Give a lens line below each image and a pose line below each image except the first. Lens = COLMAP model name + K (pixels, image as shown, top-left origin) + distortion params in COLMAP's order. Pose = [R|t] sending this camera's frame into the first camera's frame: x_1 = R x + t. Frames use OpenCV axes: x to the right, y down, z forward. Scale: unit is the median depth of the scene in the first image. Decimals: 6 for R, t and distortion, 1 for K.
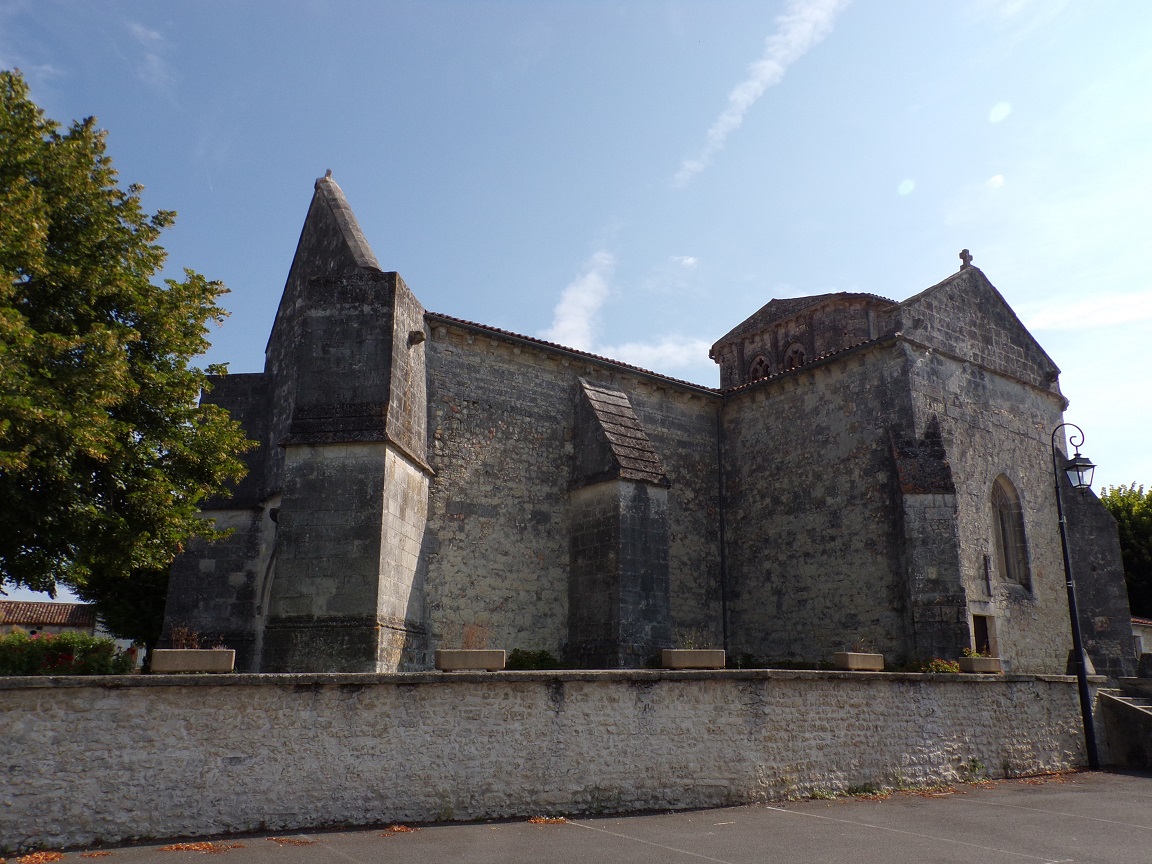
lens RADIAL K [[918.5, 0, 575.0], [0, 918.5, 436.9], [0, 0, 1]] dist [0.031105, -0.000240]
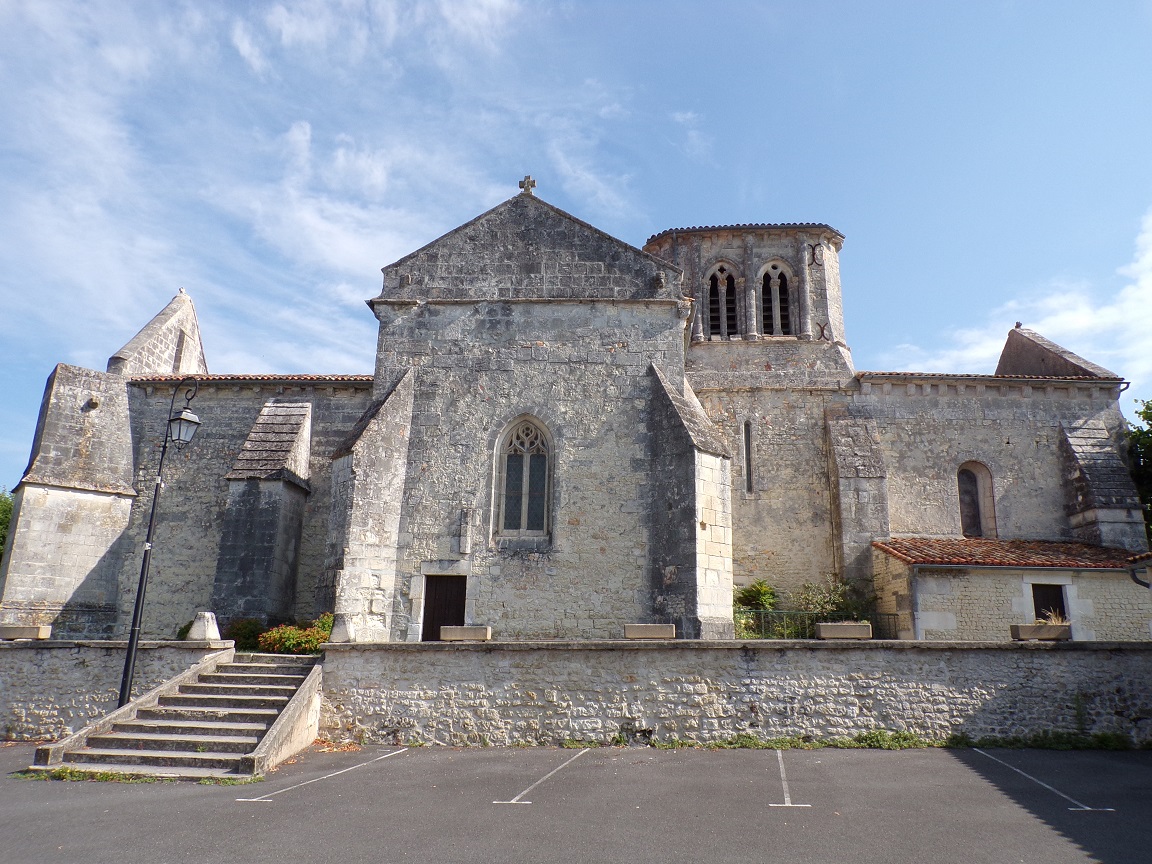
lens RADIAL K [[764.1, 0, 576.7], [0, 764.1, 431.6], [0, 0, 1]] dist [-0.000083, 0.003040]
pose [[0.770700, -0.166540, -0.615049, 1.034915], [0.160783, 0.984834, -0.065196, 0.122672], [0.616579, -0.048643, 0.785789, 0.490841]]
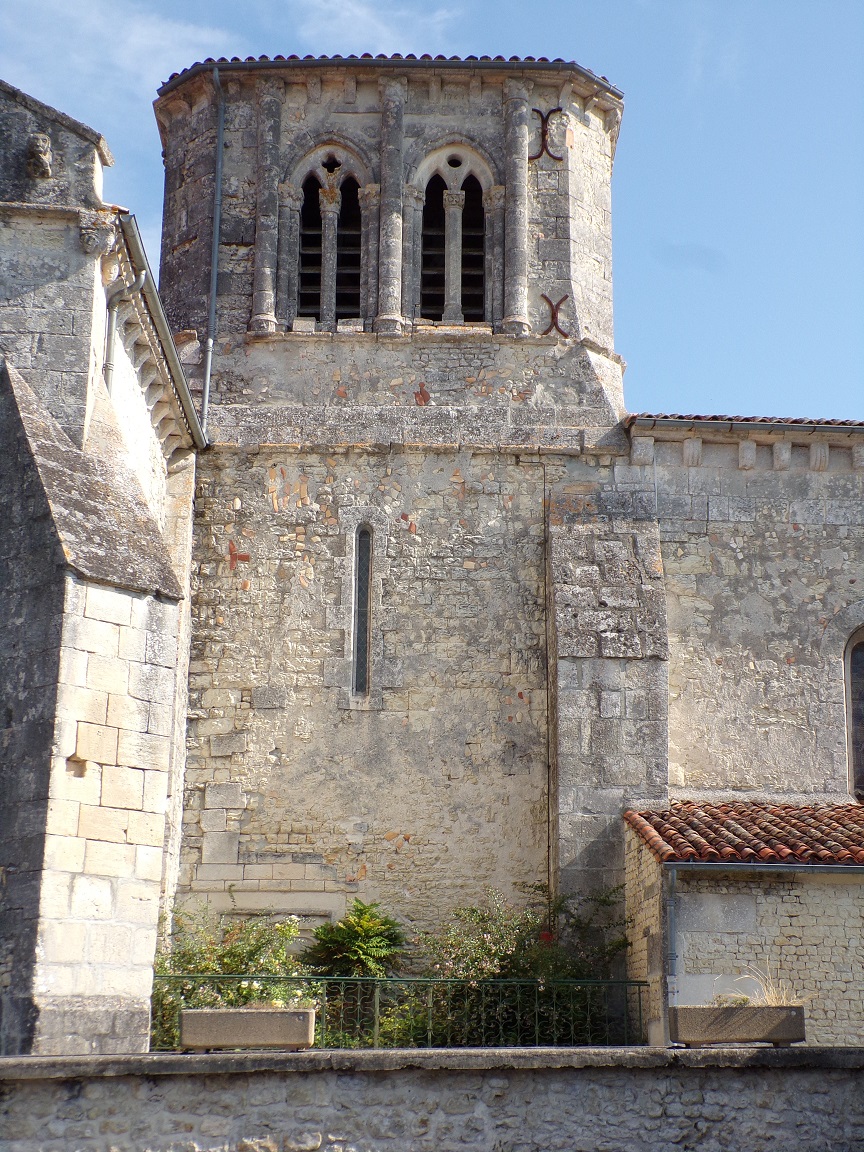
lens RADIAL K [[1722.7, 0, 432.6], [0, 1722.7, 577.9], [0, 0, 1]] dist [0.081711, 0.000000]
pose [[0.826484, -0.157229, -0.540558, 1.113702], [0.156067, 0.986563, -0.048338, 0.153601], [0.540895, -0.044412, 0.839917, 0.611350]]
